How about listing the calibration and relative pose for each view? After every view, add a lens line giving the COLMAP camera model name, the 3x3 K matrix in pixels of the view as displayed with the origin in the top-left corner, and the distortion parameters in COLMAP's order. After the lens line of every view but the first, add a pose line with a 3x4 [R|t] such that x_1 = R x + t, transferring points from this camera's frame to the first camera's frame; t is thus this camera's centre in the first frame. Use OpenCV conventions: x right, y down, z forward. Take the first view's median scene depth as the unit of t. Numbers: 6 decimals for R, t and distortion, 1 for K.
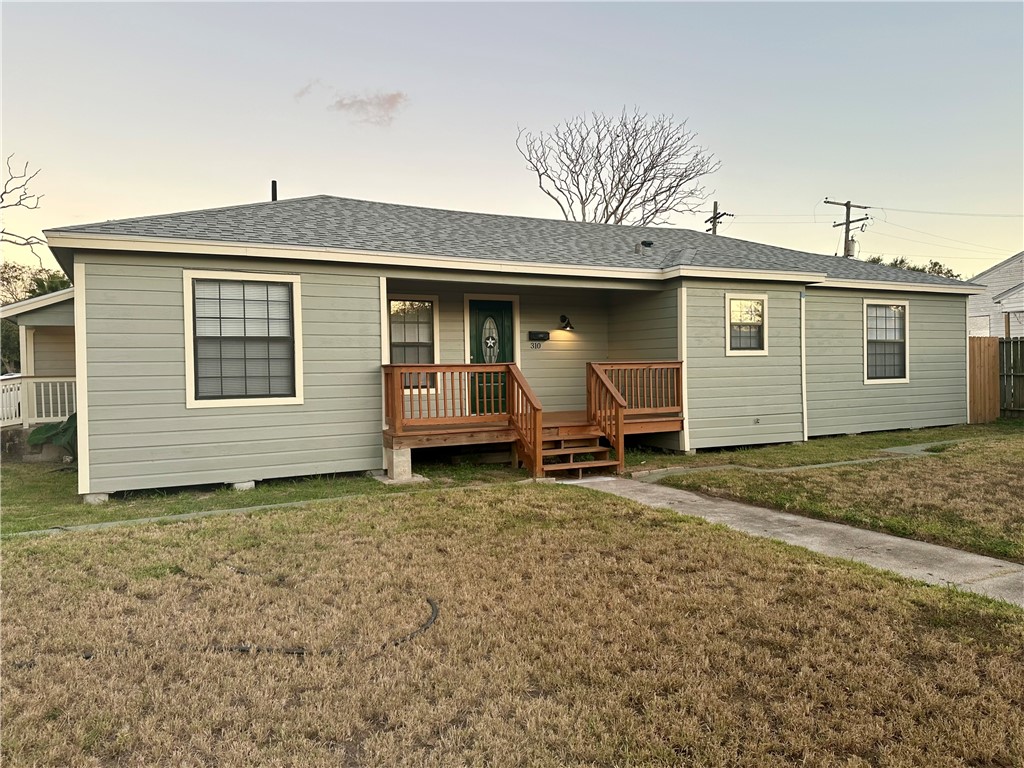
lens RADIAL K [[736.5, 0, 512.0], [0, 736.5, 384.0], [0, 0, 1]] dist [0.044138, -0.002901]
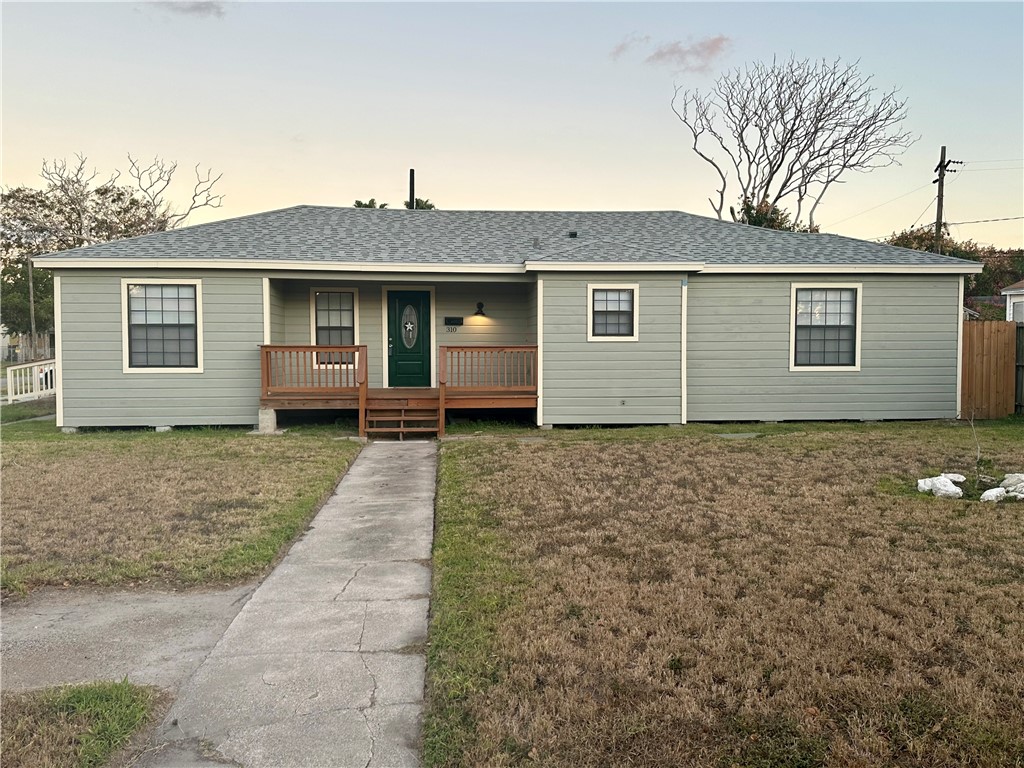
lens RADIAL K [[840.9, 0, 512.0], [0, 840.9, 384.0], [0, 0, 1]] dist [0.109083, -0.216345]
pose [[0.928018, 0.033335, -0.371042, 0.669695], [-0.022571, 0.999190, 0.033316, -0.014444], [0.371852, -0.022543, 0.928018, -0.202722]]
